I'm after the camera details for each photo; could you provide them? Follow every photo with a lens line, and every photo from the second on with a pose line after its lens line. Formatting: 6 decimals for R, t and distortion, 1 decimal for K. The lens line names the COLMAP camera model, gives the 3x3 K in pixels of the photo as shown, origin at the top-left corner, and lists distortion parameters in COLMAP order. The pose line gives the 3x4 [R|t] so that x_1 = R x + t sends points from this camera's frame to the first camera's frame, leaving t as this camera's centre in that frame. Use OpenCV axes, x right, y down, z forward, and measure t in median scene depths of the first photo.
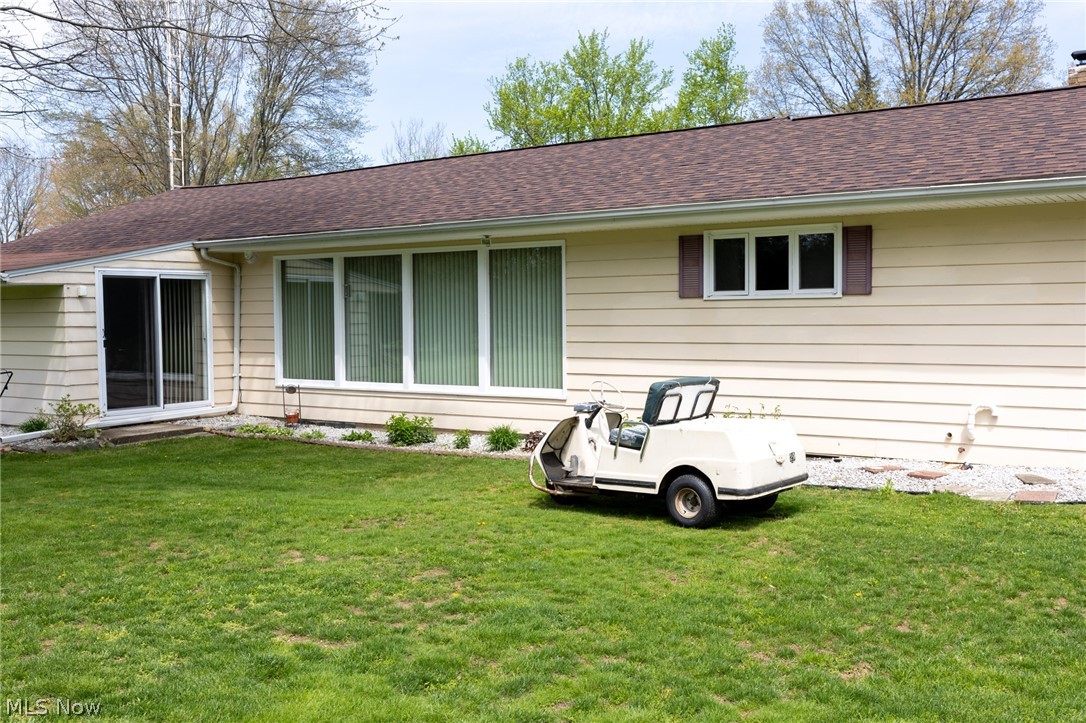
lens RADIAL K [[1051.2, 0, 537.3], [0, 1051.2, 362.3], [0, 0, 1]] dist [0.010100, 0.000000]
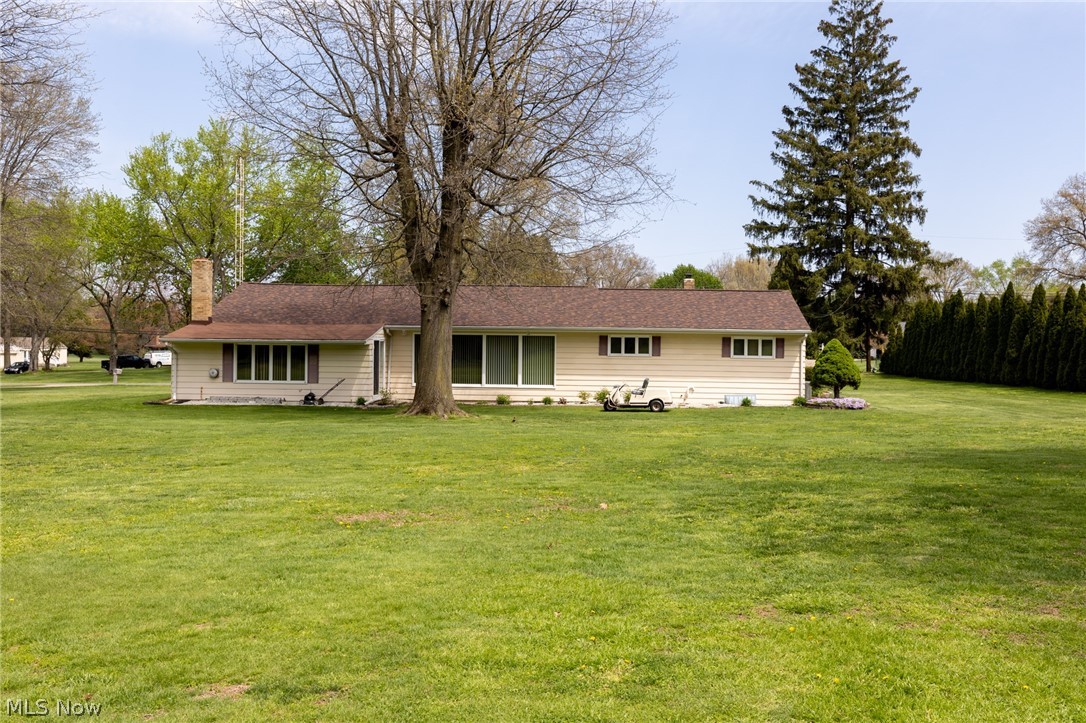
lens RADIAL K [[1051.2, 0, 548.8], [0, 1051.2, 364.2], [0, 0, 1]] dist [0.010100, 0.000000]
pose [[0.862104, 0.011328, 0.506605, -1.328804], [0.002546, 0.999641, -0.026685, 0.040959], [-0.506725, 0.024294, 0.861765, -1.365046]]
